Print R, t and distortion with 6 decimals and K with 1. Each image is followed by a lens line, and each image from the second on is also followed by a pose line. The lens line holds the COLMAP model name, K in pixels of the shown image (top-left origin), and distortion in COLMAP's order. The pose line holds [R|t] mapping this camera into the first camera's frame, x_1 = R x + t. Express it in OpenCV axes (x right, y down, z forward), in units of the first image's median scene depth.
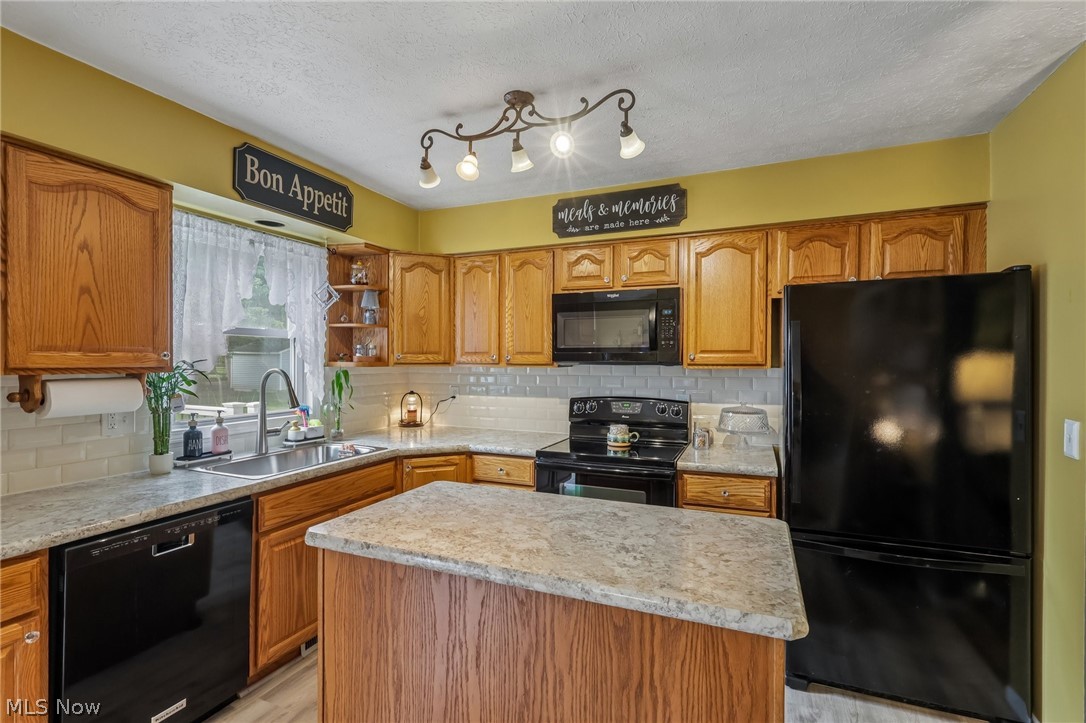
lens RADIAL K [[507.0, 0, 540.9], [0, 507.0, 363.9], [0, 0, 1]] dist [-0.004558, 0.002240]
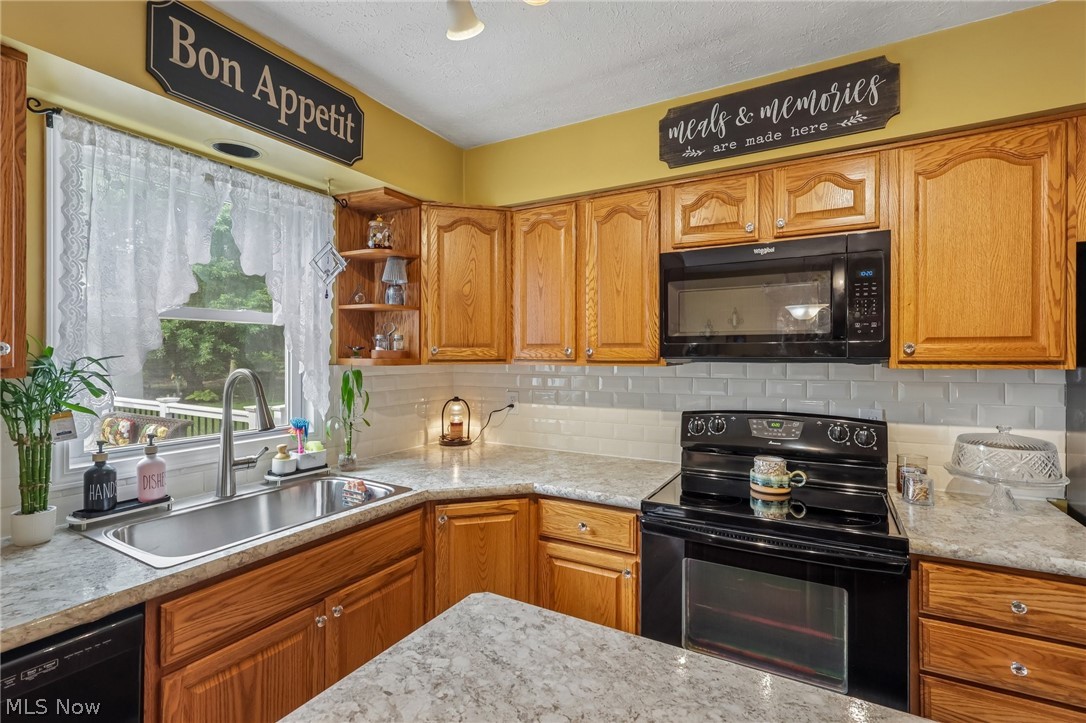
lens RADIAL K [[507.0, 0, 540.2], [0, 507.0, 355.8], [0, 0, 1]] dist [-0.004558, 0.002240]
pose [[0.993040, -0.002492, -0.117754, -0.059666], [0.001660, 0.999973, -0.007167, -0.002473], [0.117769, 0.006921, 0.993017, 0.372737]]
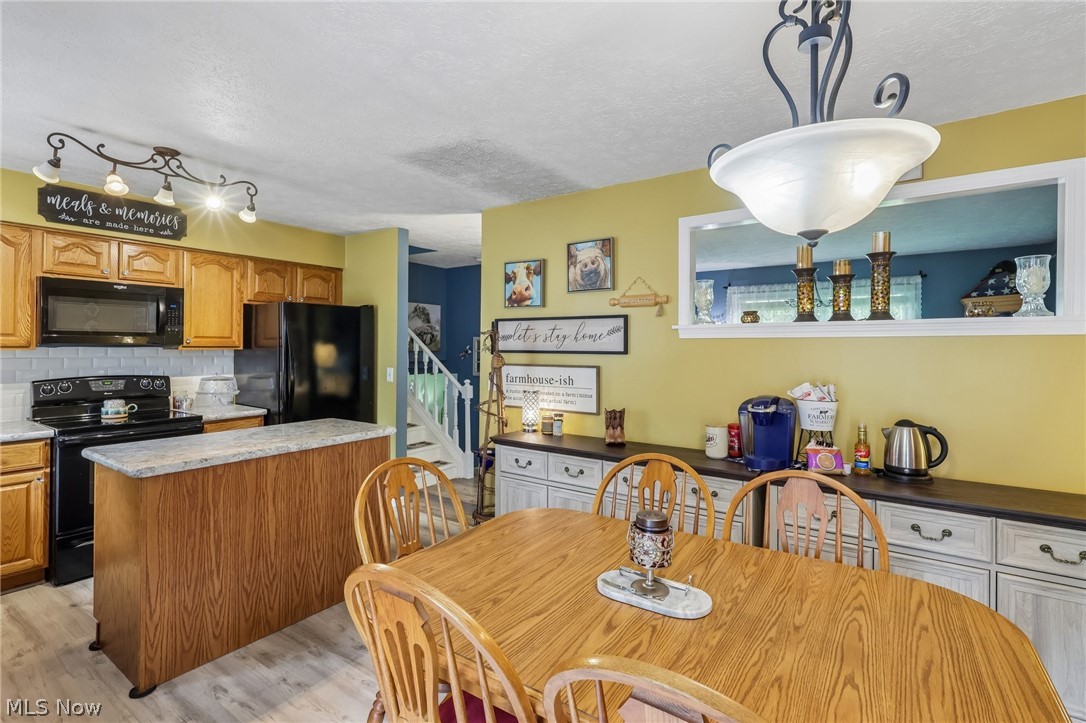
lens RADIAL K [[507.0, 0, 542.4], [0, 507.0, 345.0], [0, 0, 1]] dist [-0.004558, 0.002240]
pose [[0.196523, 0.000105, 0.980499, -0.842082], [0.000586, 1.000000, -0.000224, -0.002228], [-0.980499, 0.000619, 0.196523, -0.181401]]
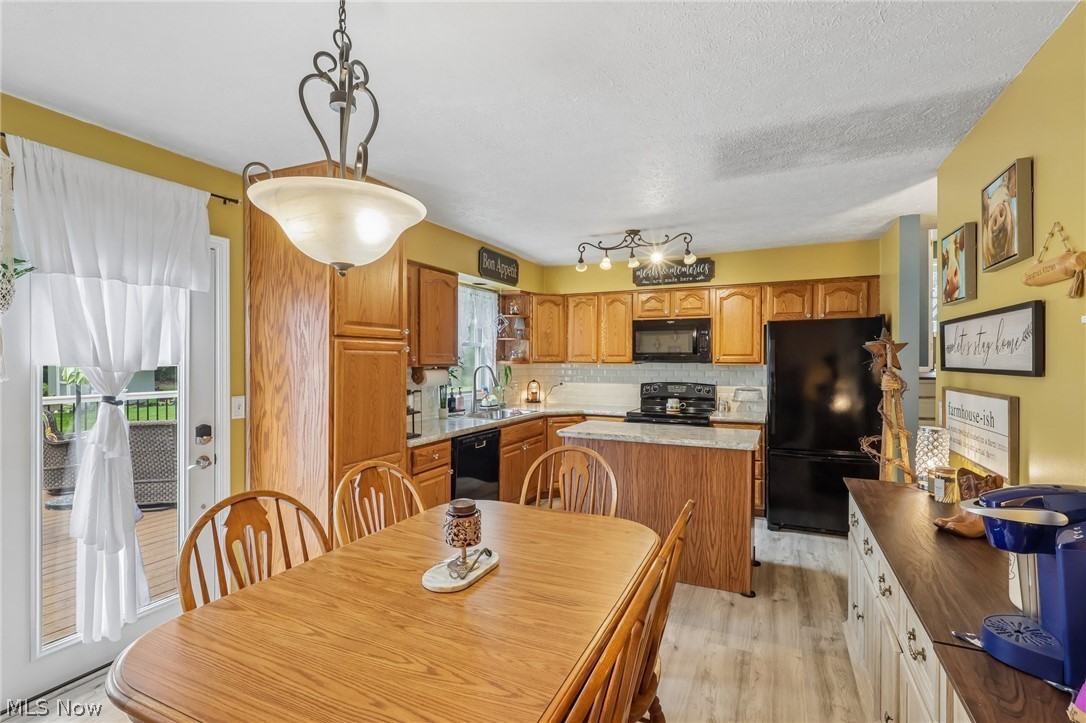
lens RADIAL K [[507.0, 0, 541.2], [0, 507.0, 363.6], [0, 0, 1]] dist [-0.004558, 0.002240]
pose [[0.999322, 0.000417, -0.036818, -0.240587], [-0.000382, 0.999999, 0.000960, 0.003183], [0.036818, -0.000946, 0.999322, -0.751195]]
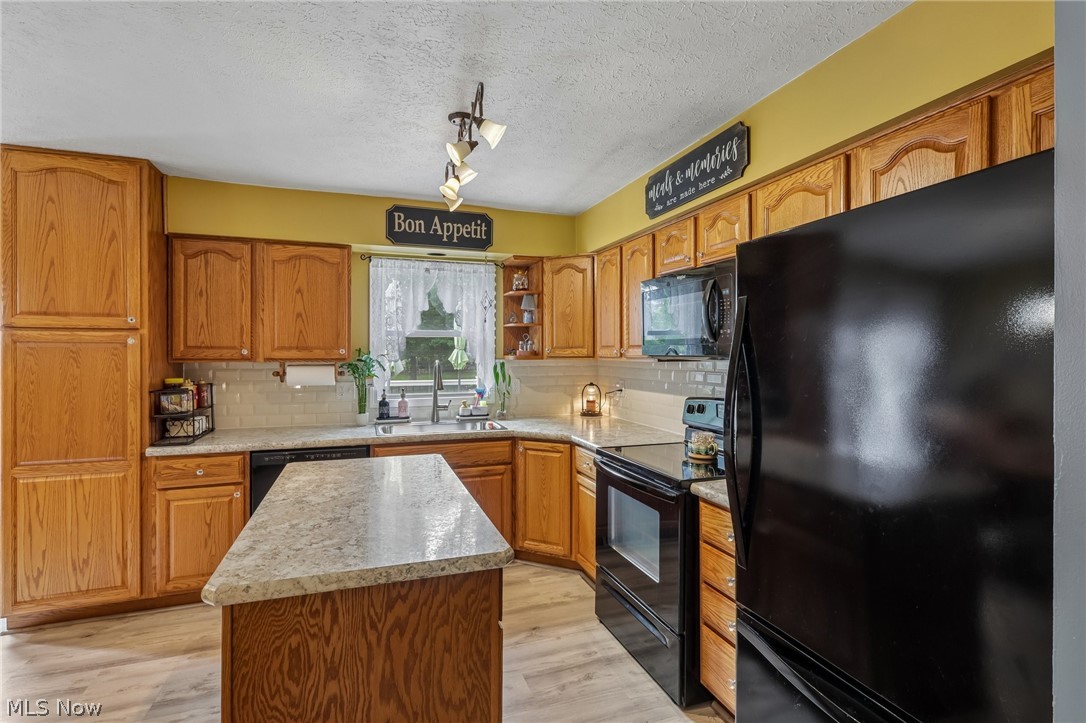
lens RADIAL K [[507.0, 0, 543.1], [0, 507.0, 355.3], [0, 0, 1]] dist [-0.004558, 0.002240]
pose [[0.676553, 0.000967, -0.736394, 0.639515], [-0.003973, 0.999989, -0.002336, -0.002411], [0.736384, 0.004506, 0.676549, 0.273812]]
